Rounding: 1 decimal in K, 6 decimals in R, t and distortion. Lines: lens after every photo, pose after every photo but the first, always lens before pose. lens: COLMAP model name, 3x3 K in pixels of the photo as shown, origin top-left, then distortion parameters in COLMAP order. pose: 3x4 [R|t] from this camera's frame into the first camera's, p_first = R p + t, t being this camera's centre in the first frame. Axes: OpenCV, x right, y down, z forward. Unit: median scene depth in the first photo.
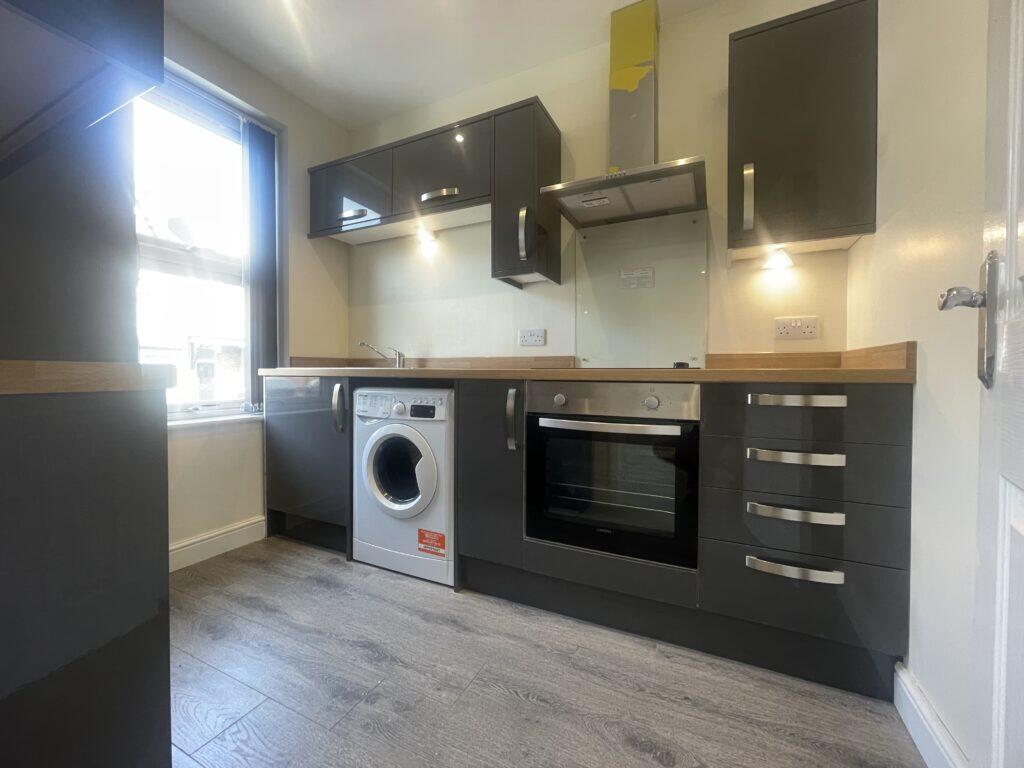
lens RADIAL K [[416.0, 0, 508.9], [0, 416.0, 379.9], [0, 0, 1]] dist [0.003314, 0.001804]
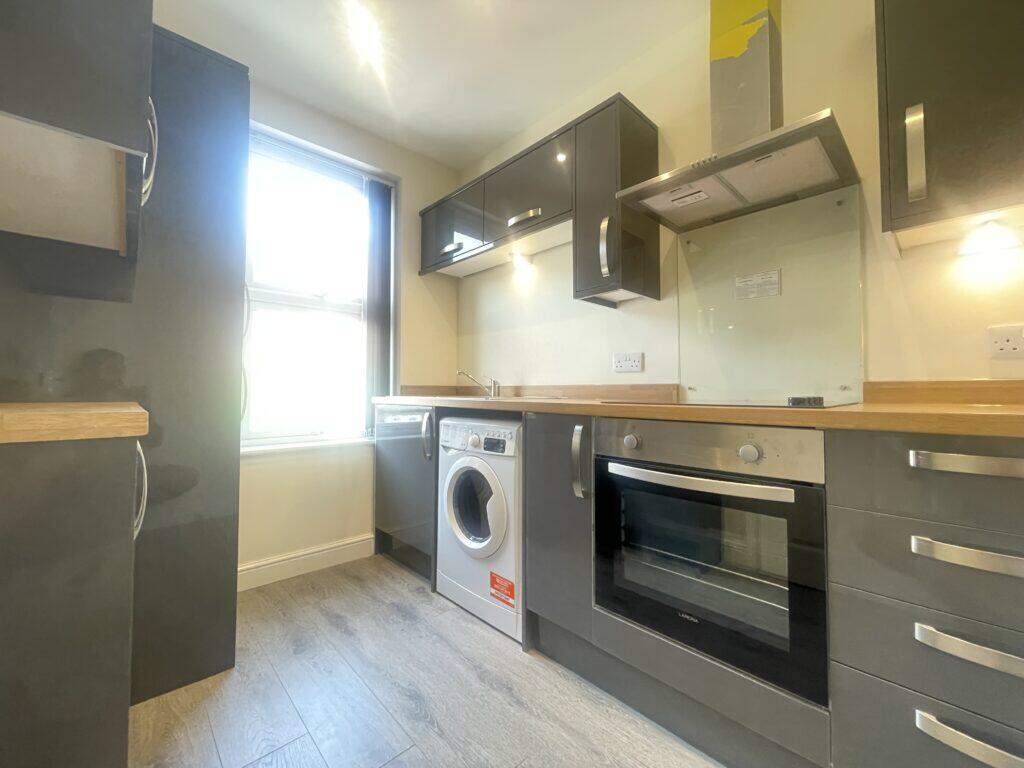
lens RADIAL K [[416.0, 0, 508.4], [0, 416.0, 380.2], [0, 0, 1]] dist [0.003314, 0.001804]
pose [[0.937463, -0.010929, -0.347914, 0.149242], [-0.005032, 0.998977, -0.044941, -0.029425], [0.348049, 0.043881, 0.936449, 0.117071]]
